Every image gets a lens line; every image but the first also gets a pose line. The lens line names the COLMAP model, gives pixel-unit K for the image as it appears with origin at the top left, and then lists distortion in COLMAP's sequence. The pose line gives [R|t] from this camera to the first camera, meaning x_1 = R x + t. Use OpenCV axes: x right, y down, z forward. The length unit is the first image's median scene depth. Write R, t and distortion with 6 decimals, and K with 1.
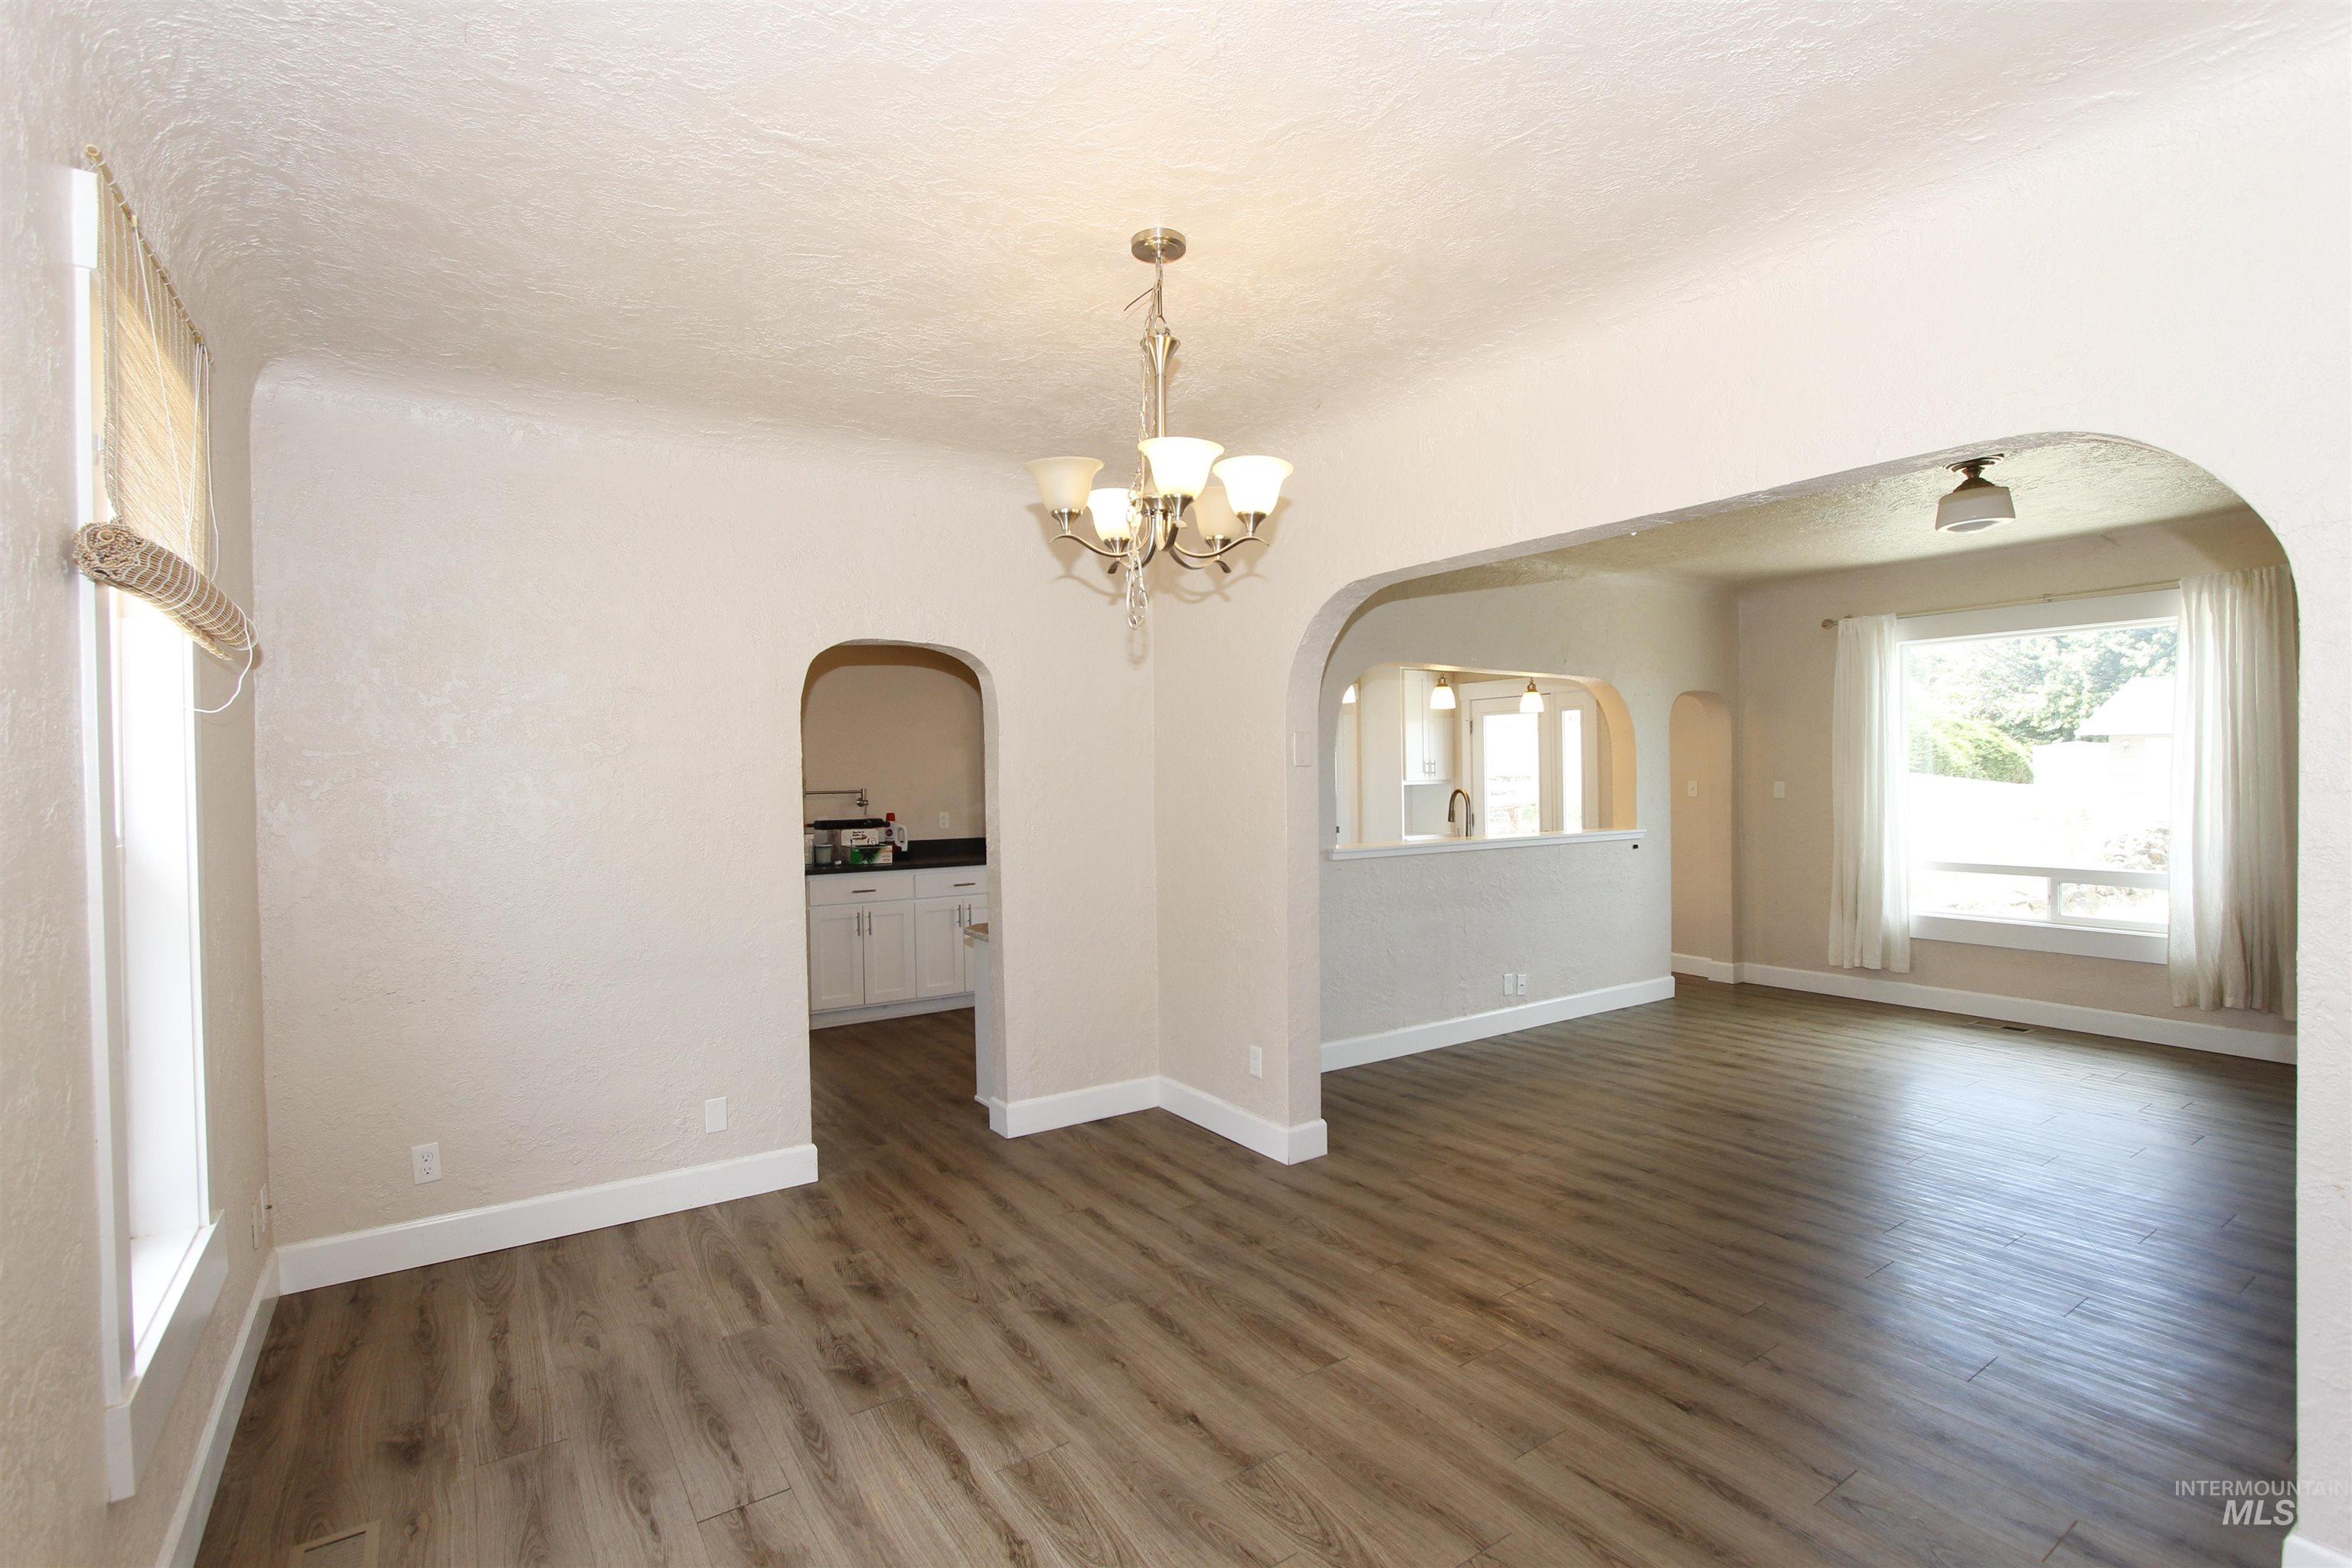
lens RADIAL K [[1083.0, 0, 1180.7], [0, 1083.0, 791.0], [0, 0, 1]] dist [-0.018280, 0.003613]
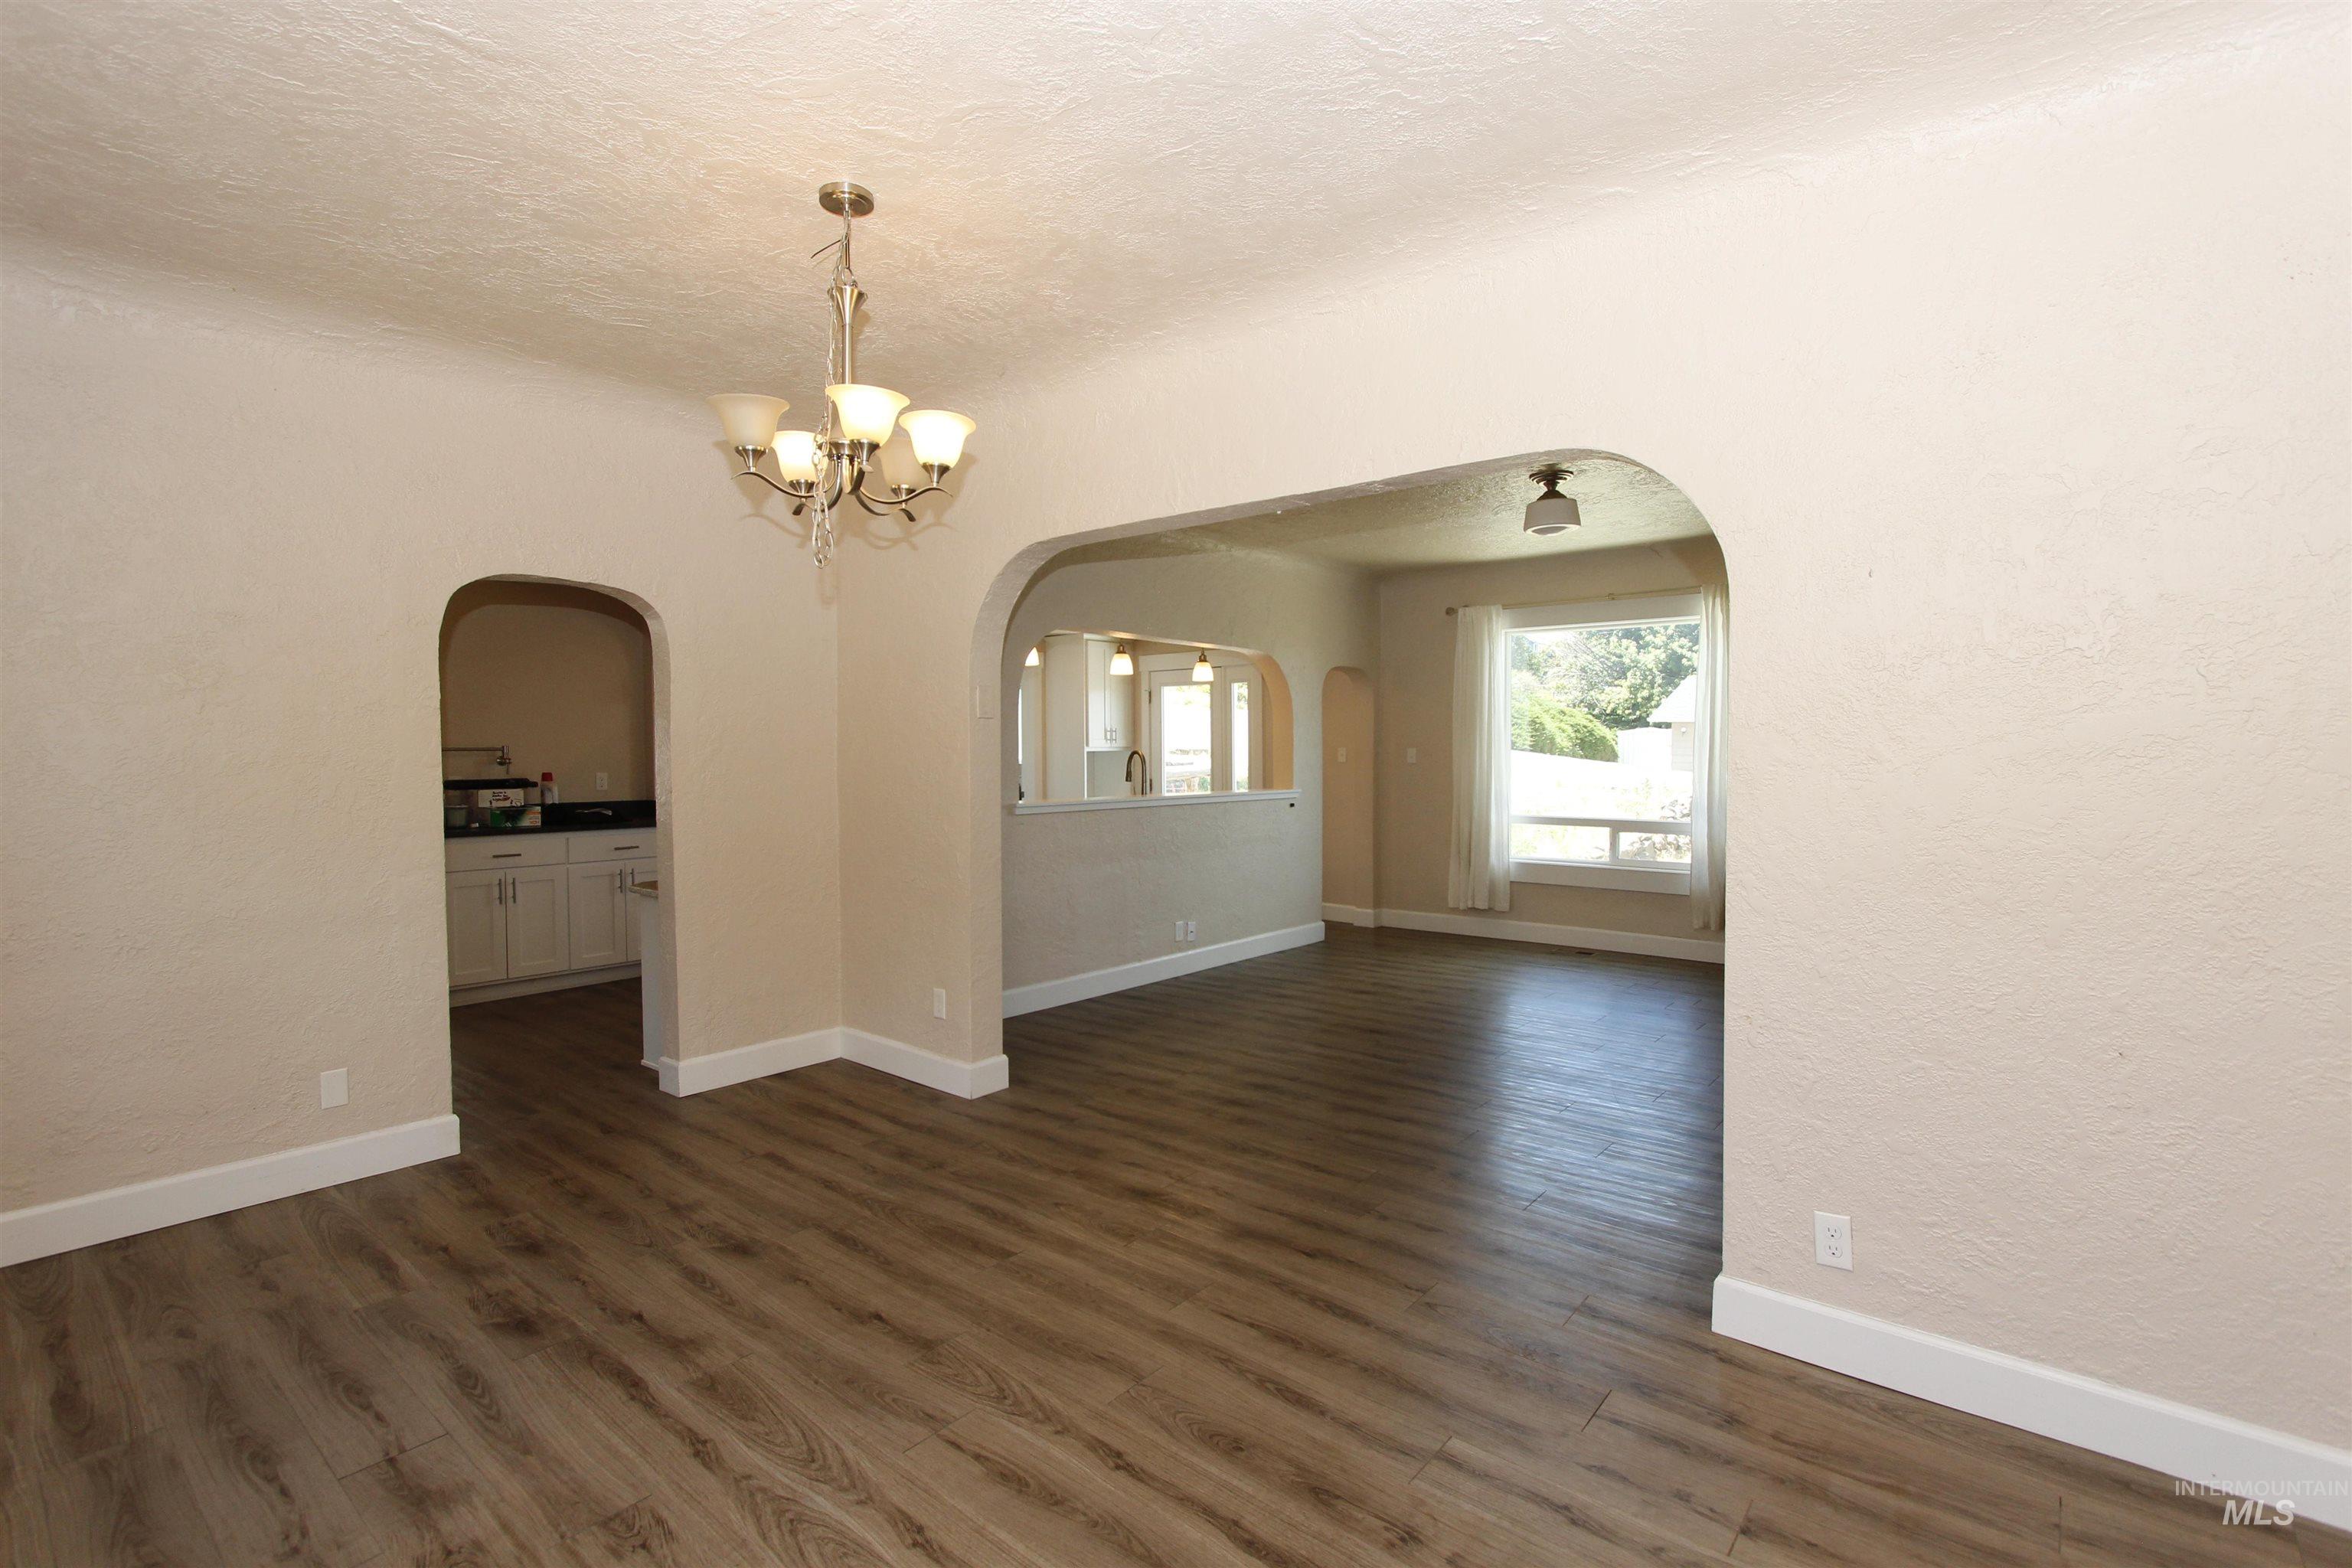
lens RADIAL K [[1083.0, 0, 1173.4], [0, 1083.0, 775.1], [0, 0, 1]] dist [-0.018280, 0.003613]
pose [[0.961286, 0.003154, 0.275536, -0.001675], [-0.004917, 0.999972, 0.005705, 0.037242], [-0.275510, -0.006839, 0.961274, -0.079372]]
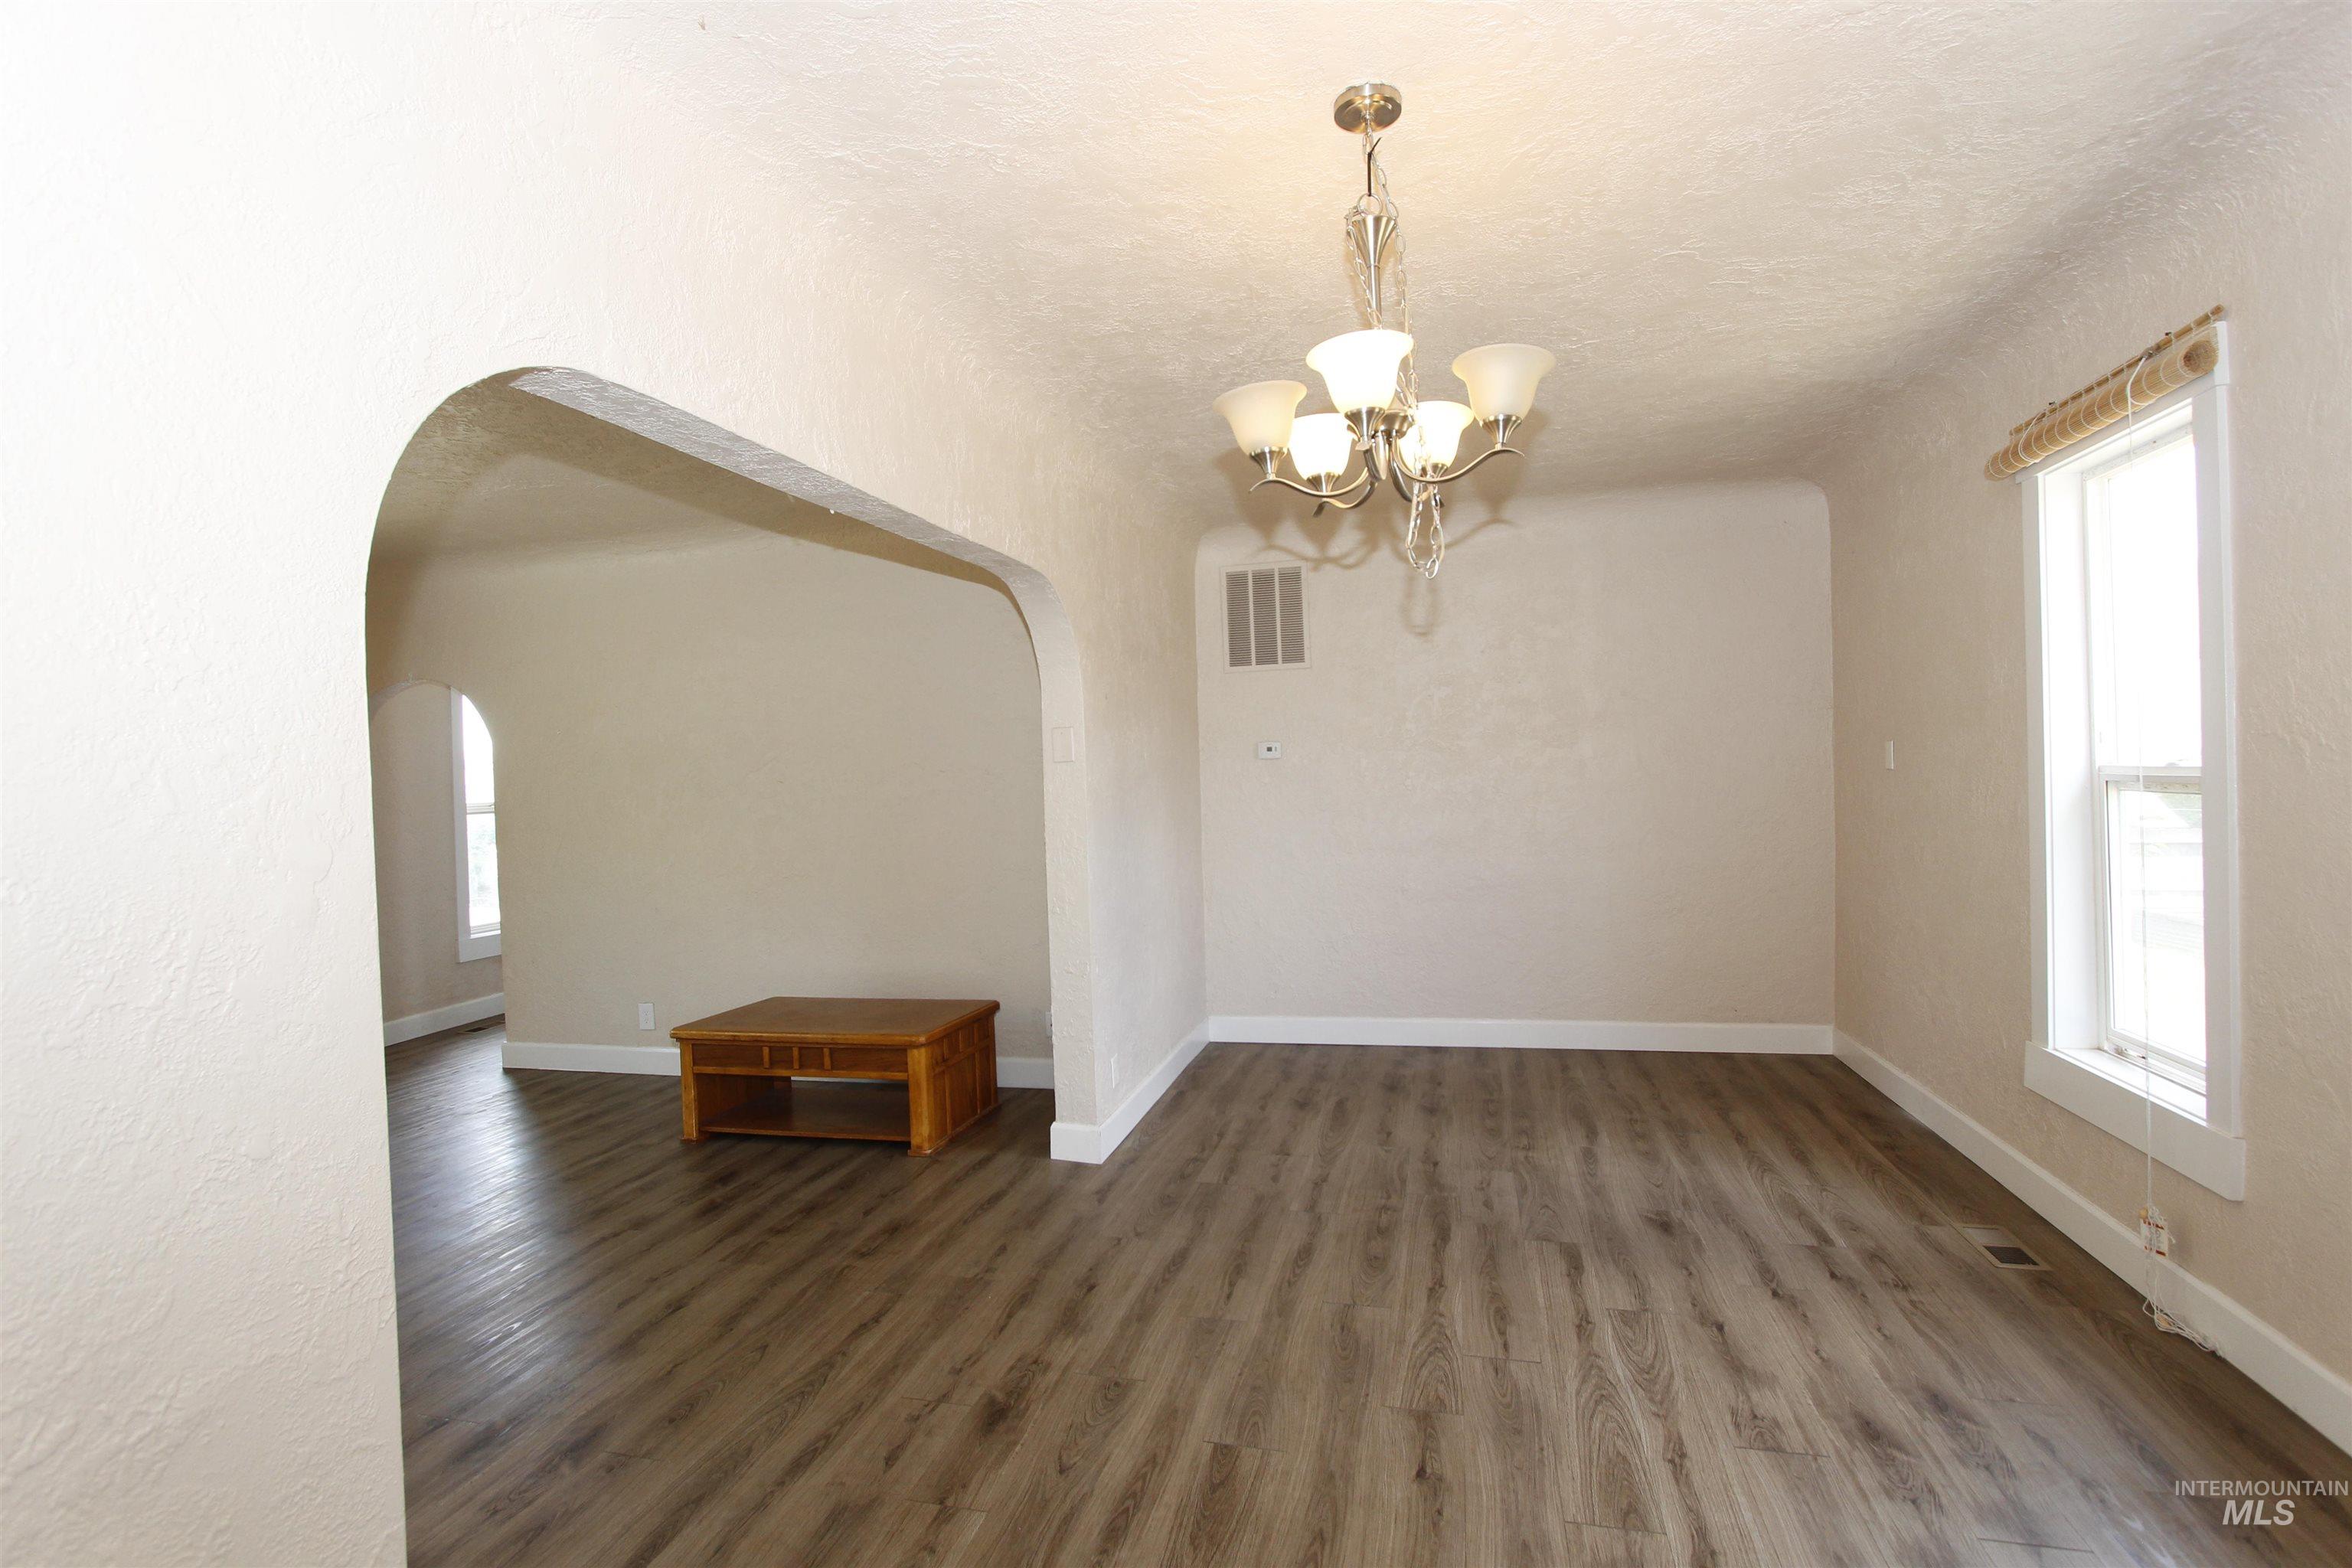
lens RADIAL K [[1083.0, 0, 1161.6], [0, 1083.0, 781.1], [0, 0, 1]] dist [-0.018280, 0.003613]
pose [[-0.652759, 0.024712, 0.757162, -0.468225], [0.055366, 0.998351, 0.015147, -0.021033], [-0.755539, 0.051808, -0.653051, 1.484303]]
